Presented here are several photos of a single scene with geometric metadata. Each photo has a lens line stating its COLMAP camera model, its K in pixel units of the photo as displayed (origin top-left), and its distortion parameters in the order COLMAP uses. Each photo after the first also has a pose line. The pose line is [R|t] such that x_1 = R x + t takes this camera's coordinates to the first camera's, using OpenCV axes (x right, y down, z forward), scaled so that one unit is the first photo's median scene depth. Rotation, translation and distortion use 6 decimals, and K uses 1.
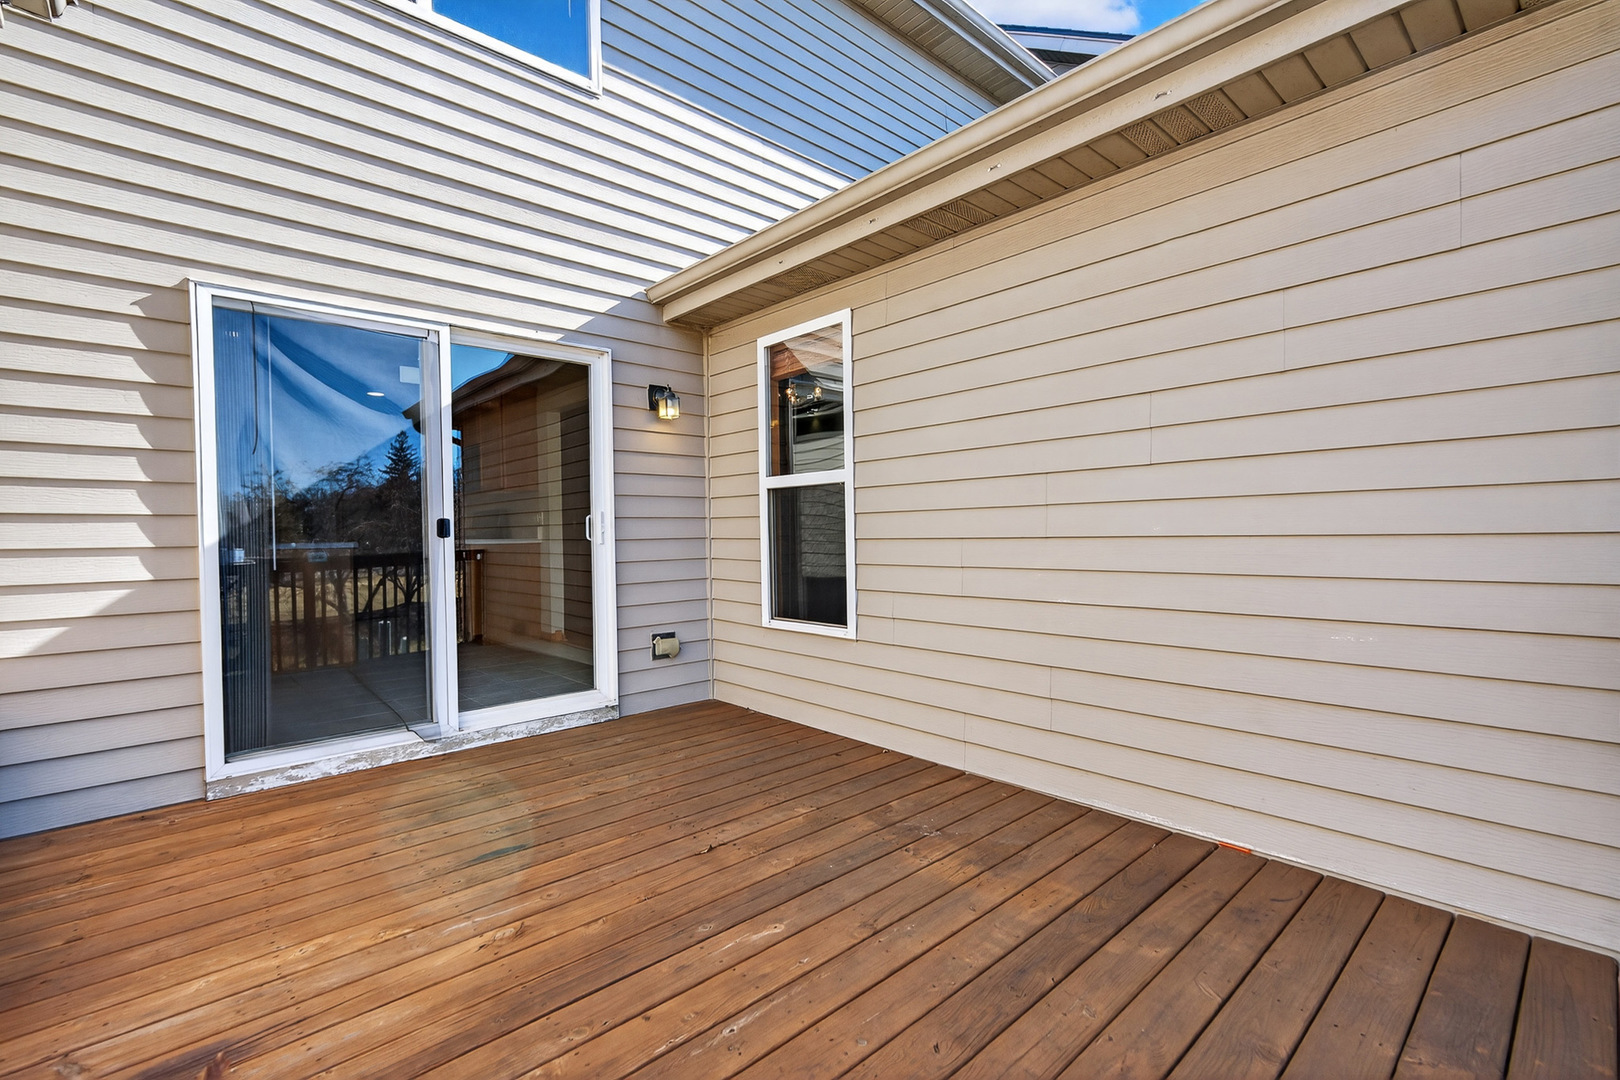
lens RADIAL K [[730.6, 0, 807.2], [0, 730.6, 537.1], [0, 0, 1]] dist [0.016009, 0.000029]
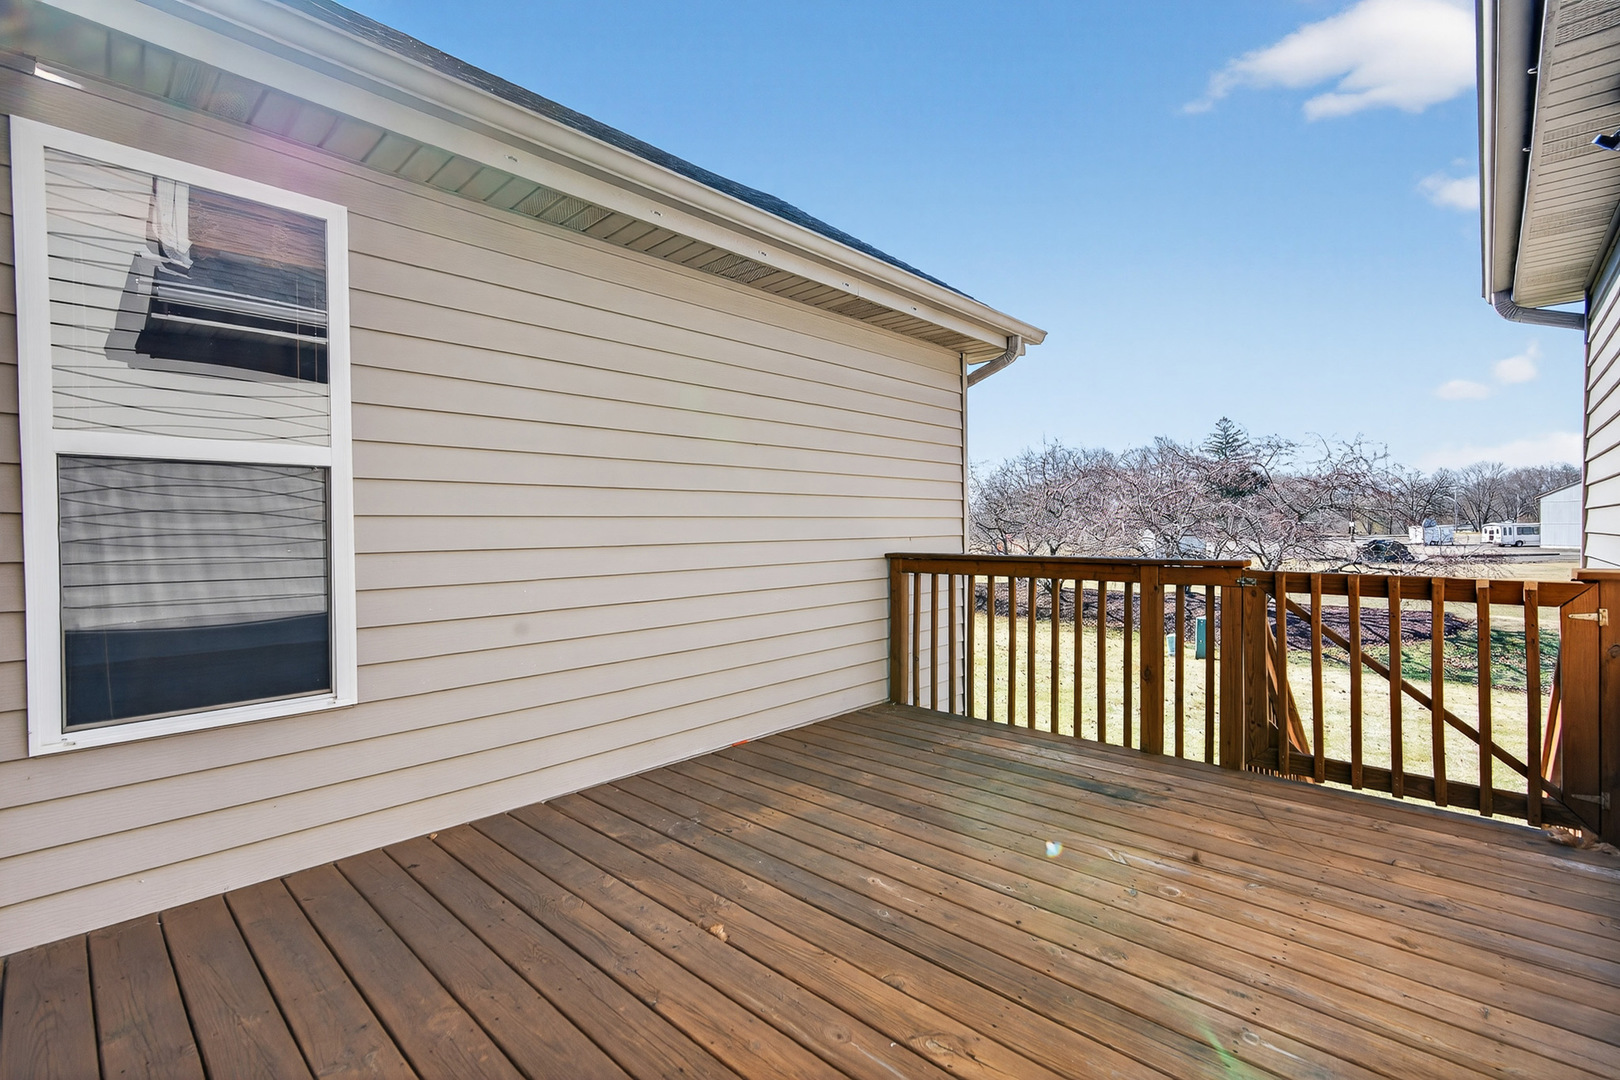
lens RADIAL K [[730.6, 0, 807.2], [0, 730.6, 537.1], [0, 0, 1]] dist [0.016009, 0.000029]
pose [[-0.076850, 0.006077, 0.997024, -0.883260], [0.019620, 0.999797, -0.004582, -0.002153], [-0.996850, 0.019209, -0.076953, 0.883161]]
